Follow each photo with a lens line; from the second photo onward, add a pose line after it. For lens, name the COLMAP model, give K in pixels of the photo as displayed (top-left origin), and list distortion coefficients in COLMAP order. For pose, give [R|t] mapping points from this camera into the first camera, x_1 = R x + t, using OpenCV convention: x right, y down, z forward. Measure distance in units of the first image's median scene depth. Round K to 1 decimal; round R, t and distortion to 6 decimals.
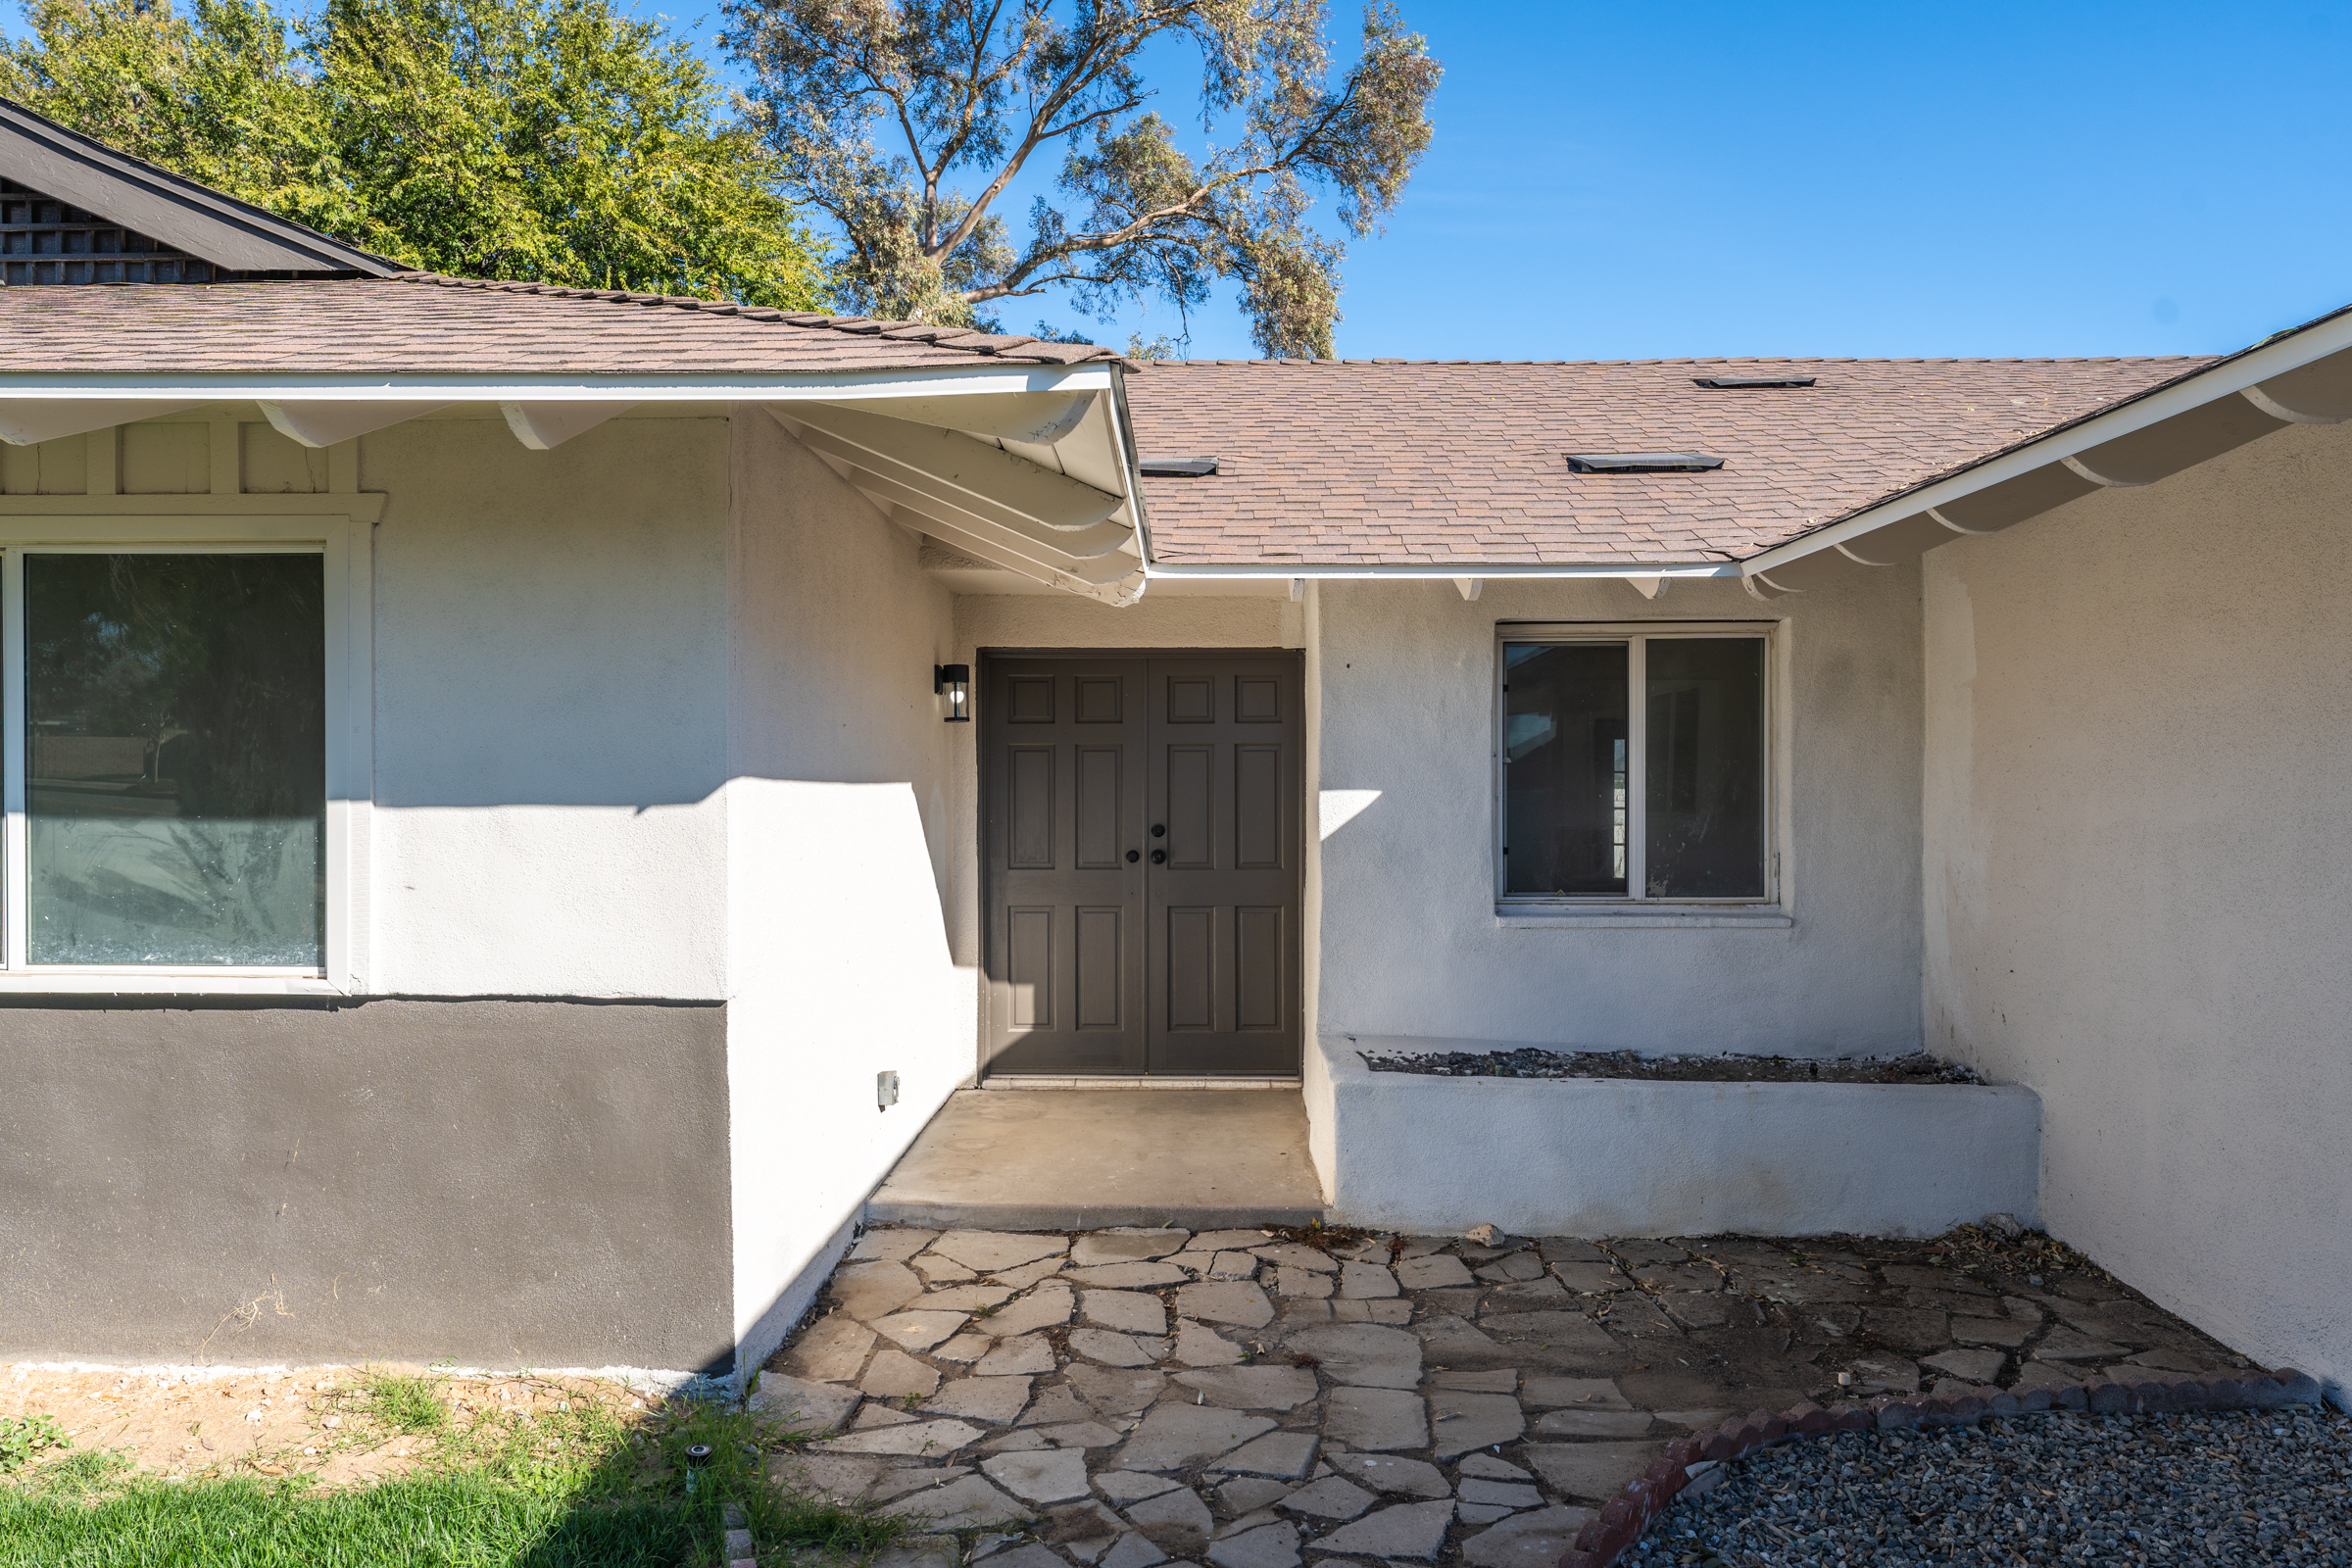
lens RADIAL K [[1591.2, 0, 1175.3], [0, 1591.2, 777.9], [0, 0, 1]] dist [-0.008325, 0.006112]
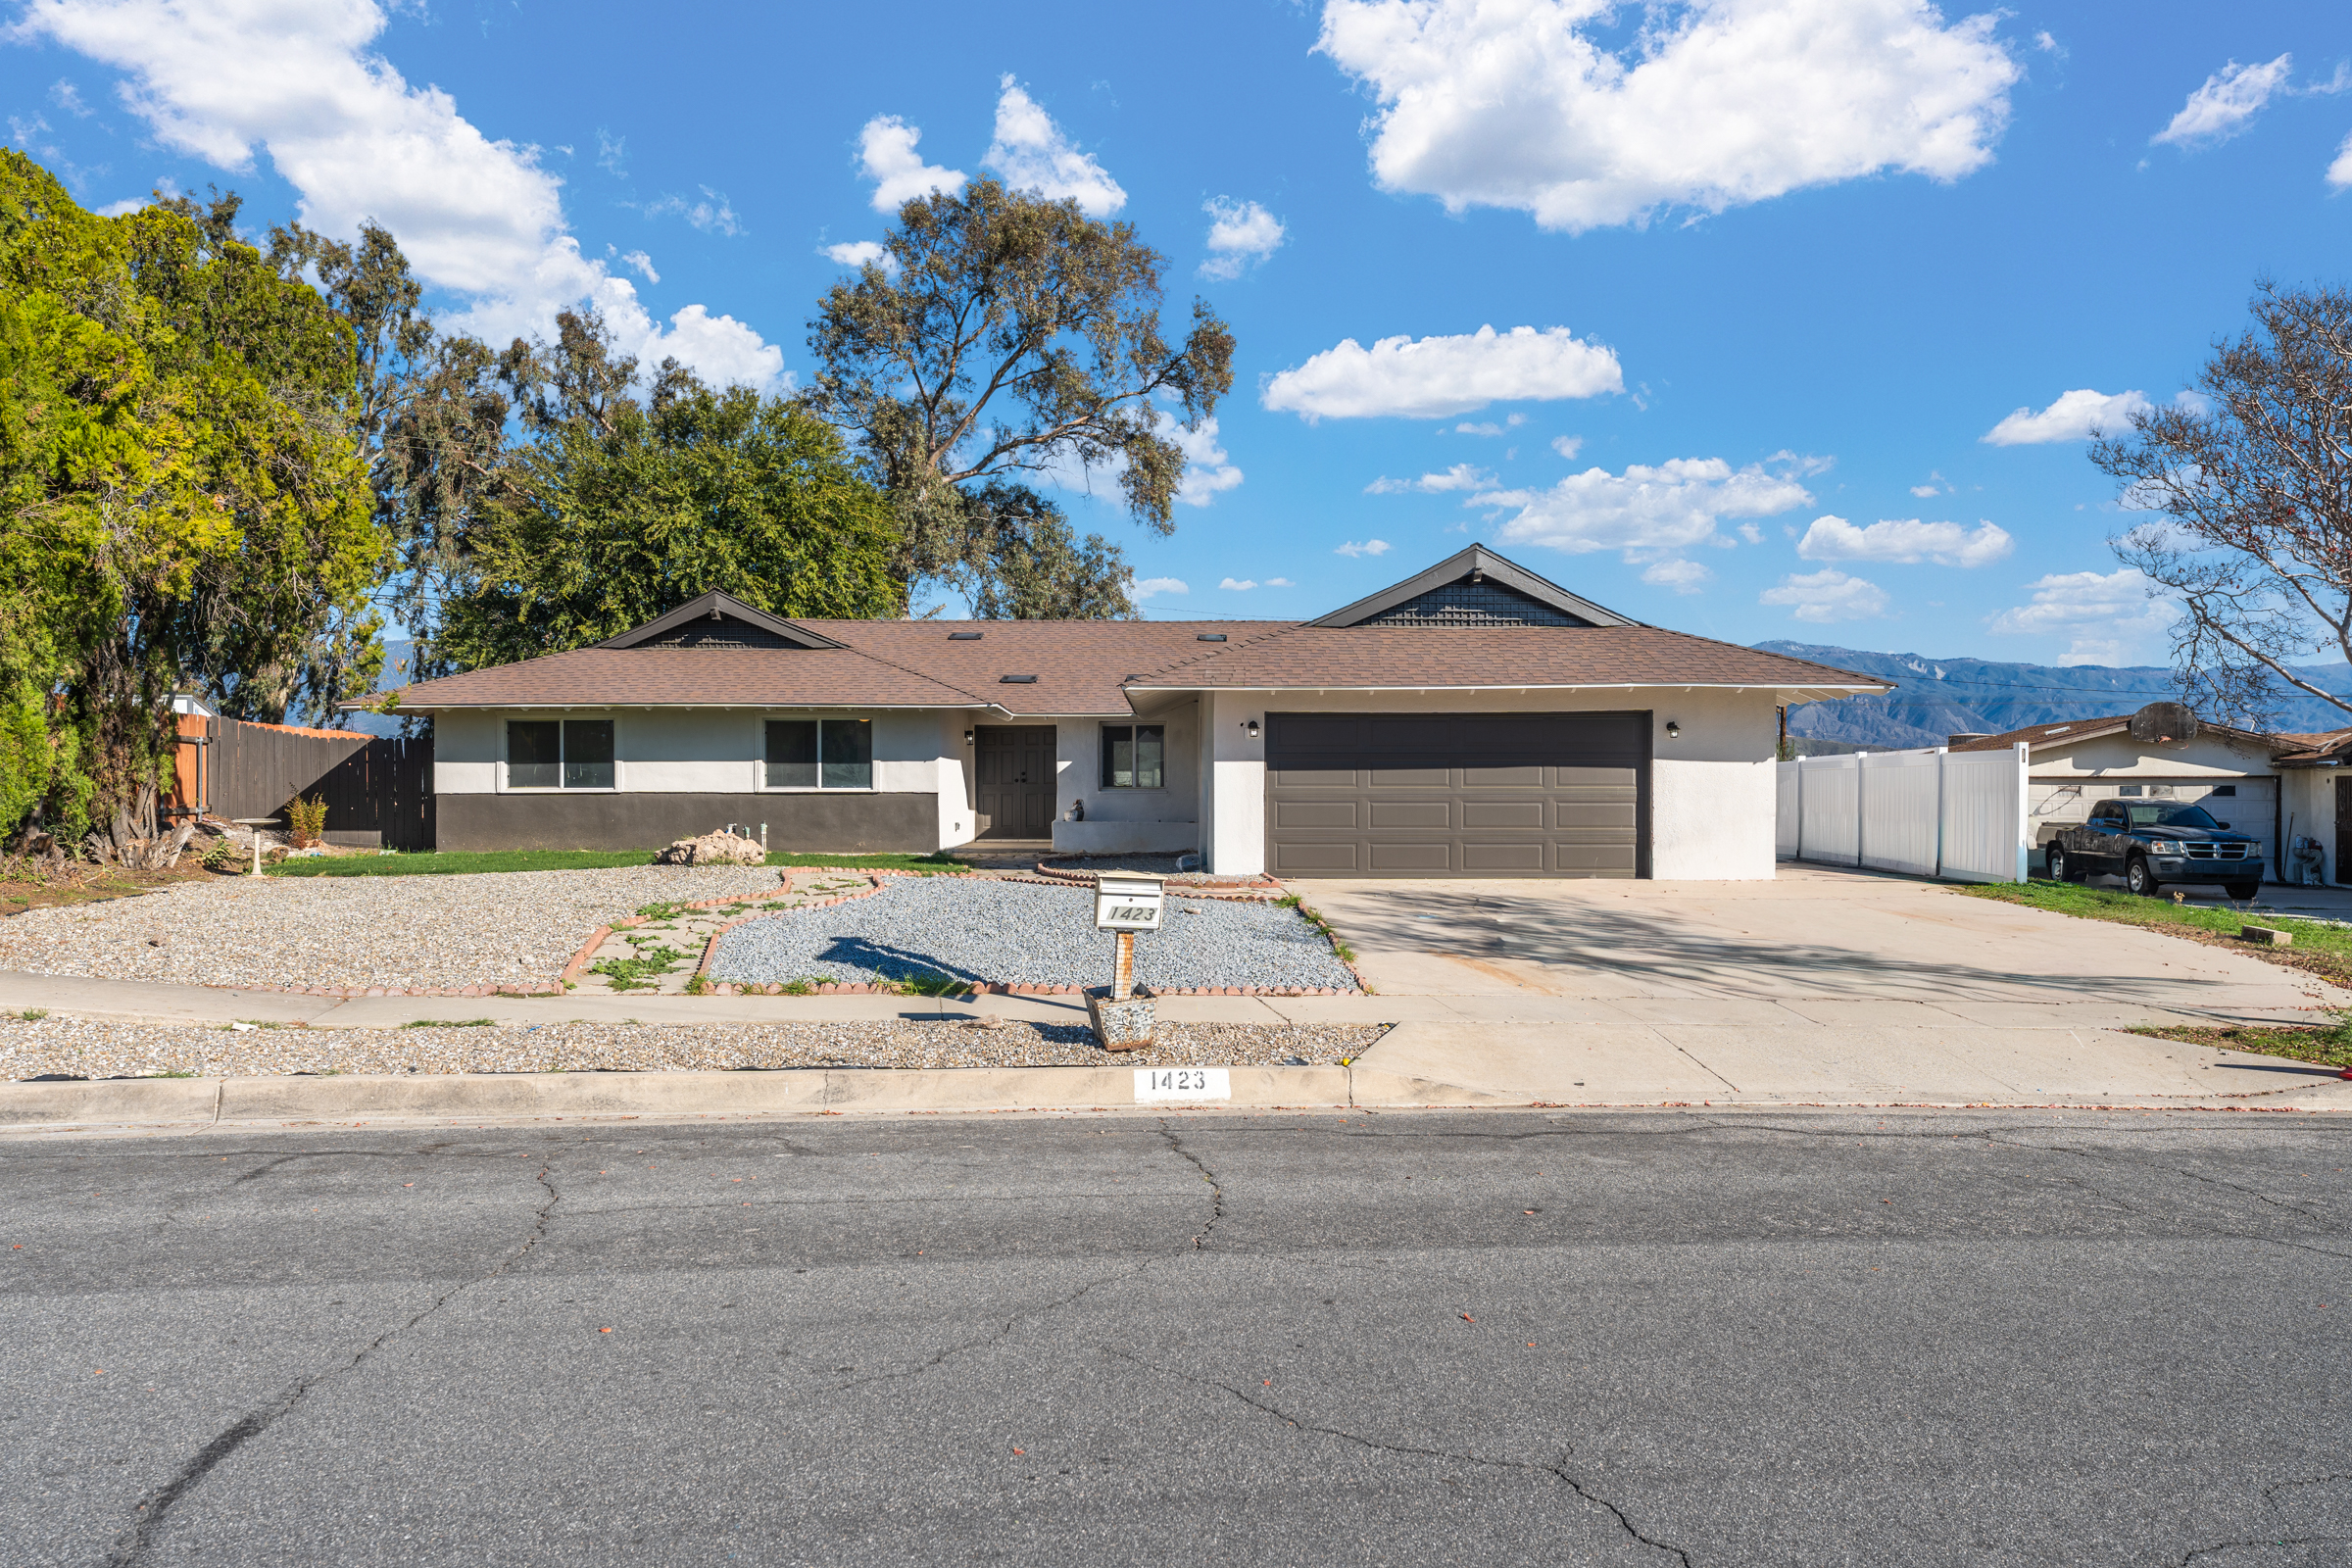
lens RADIAL K [[1591.2, 0, 1176.5], [0, 1591.2, 787.3], [0, 0, 1]] dist [-0.008325, 0.006112]
pose [[0.999778, -0.006762, 0.019970, 0.291791], [0.006699, 0.999972, 0.003221, 0.059964], [-0.019991, -0.003087, 0.999795, -2.922086]]
